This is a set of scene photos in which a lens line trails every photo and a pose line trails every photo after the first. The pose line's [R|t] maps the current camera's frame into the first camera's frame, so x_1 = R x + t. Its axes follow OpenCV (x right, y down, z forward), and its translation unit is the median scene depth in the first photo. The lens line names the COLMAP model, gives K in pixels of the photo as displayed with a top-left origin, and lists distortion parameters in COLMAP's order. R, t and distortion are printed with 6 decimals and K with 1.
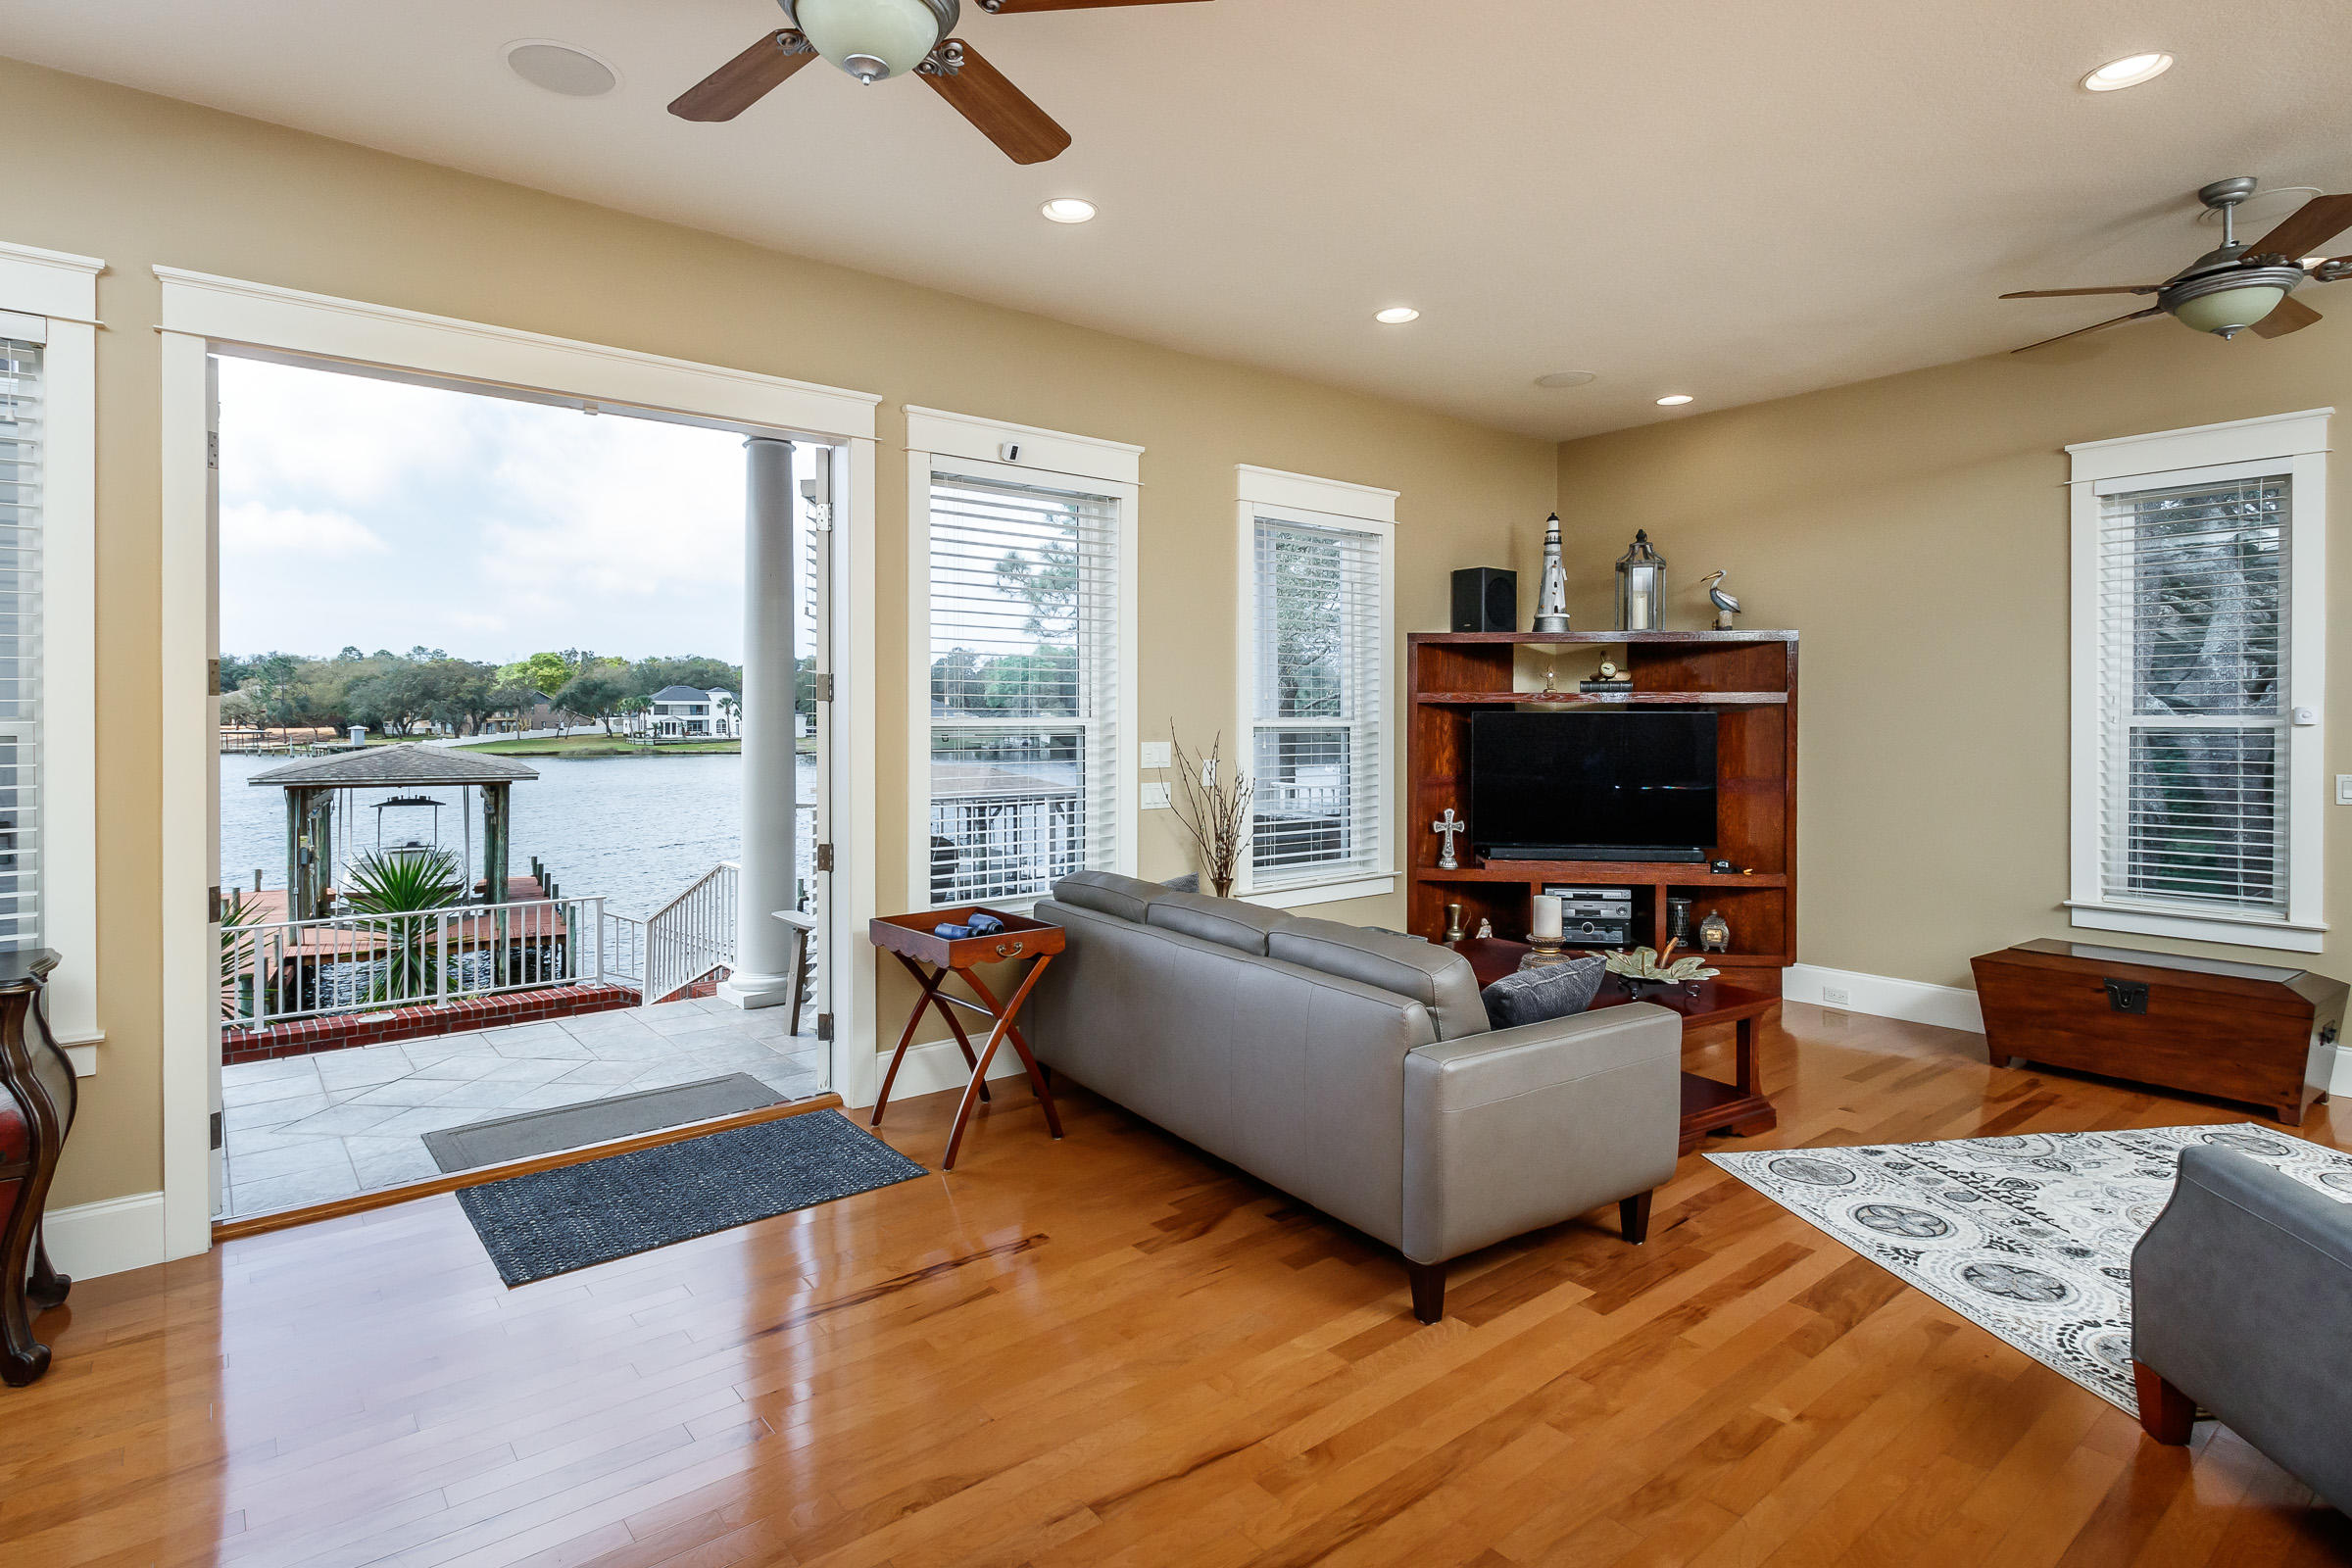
lens RADIAL K [[1208.6, 0, 1179.0], [0, 1208.6, 725.2], [0, 0, 1]] dist [0.001742, 0.000119]
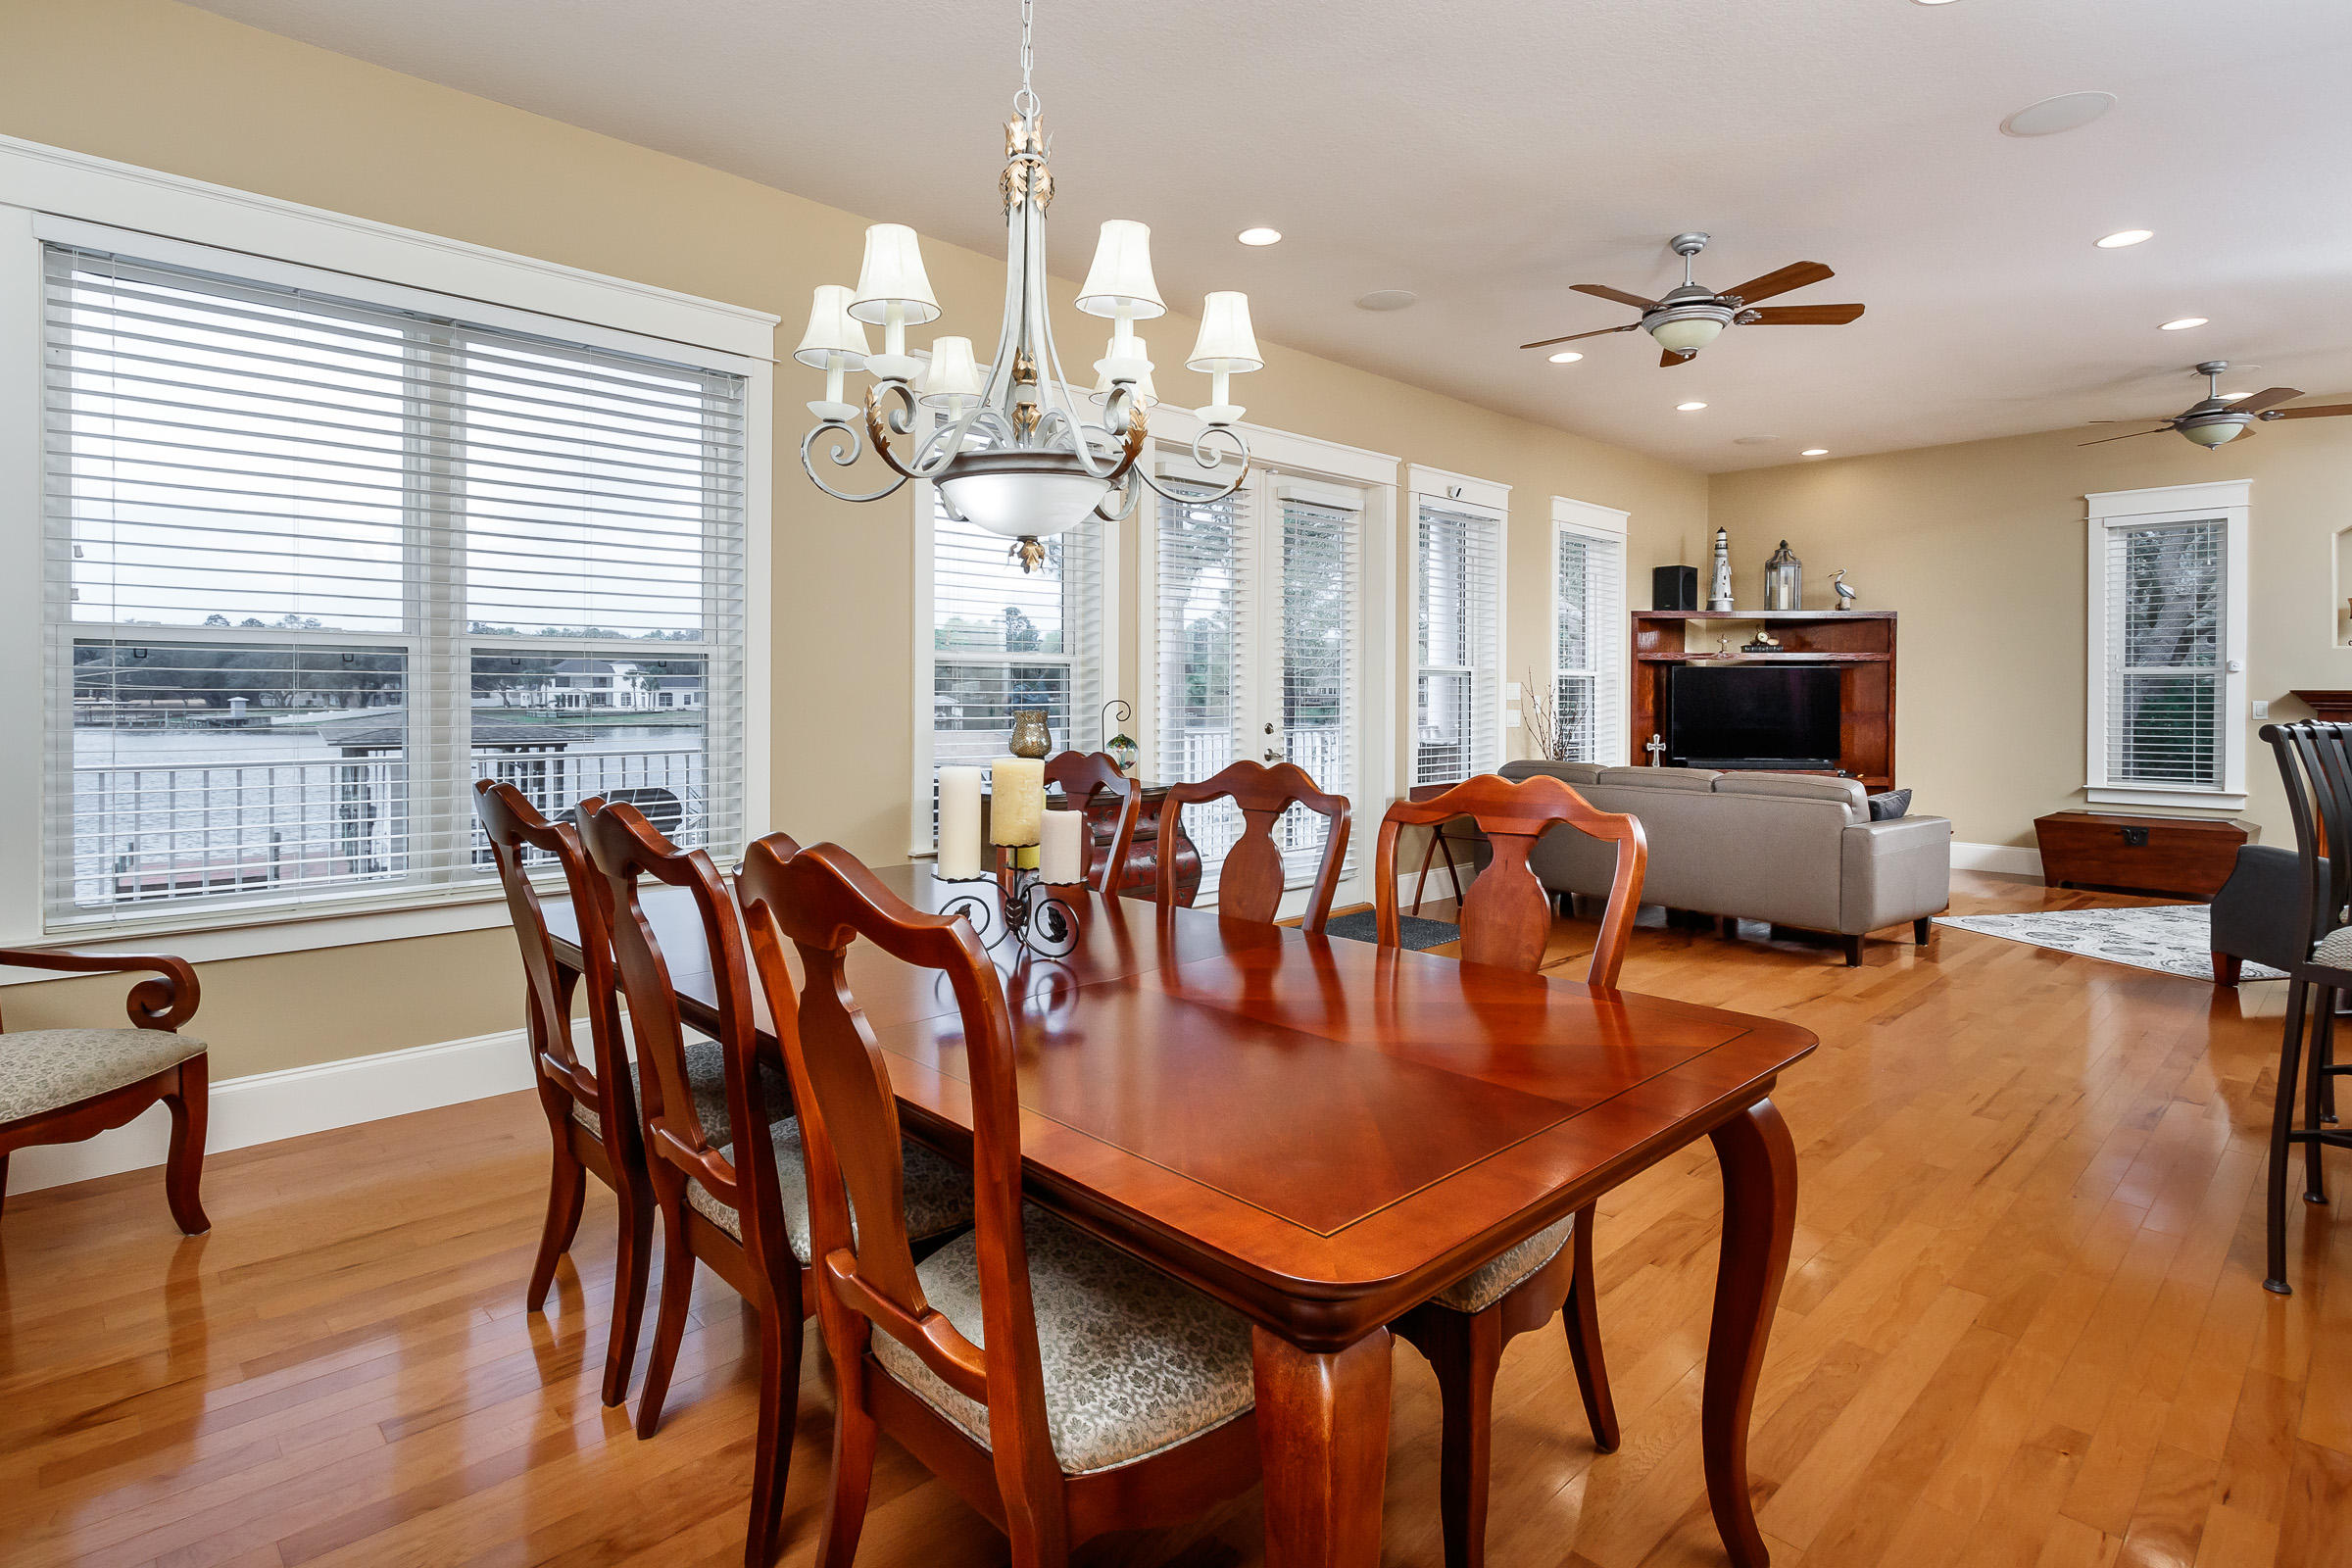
lens RADIAL K [[1194.0, 0, 1177.3], [0, 1194.0, 702.3], [0, 0, 1]] dist [0.001037, -0.000215]
pose [[0.996598, 0.000703, 0.082410, -0.480881], [-0.000932, 0.999996, 0.002740, 0.029480], [-0.082408, -0.002807, 0.996595, -0.378142]]
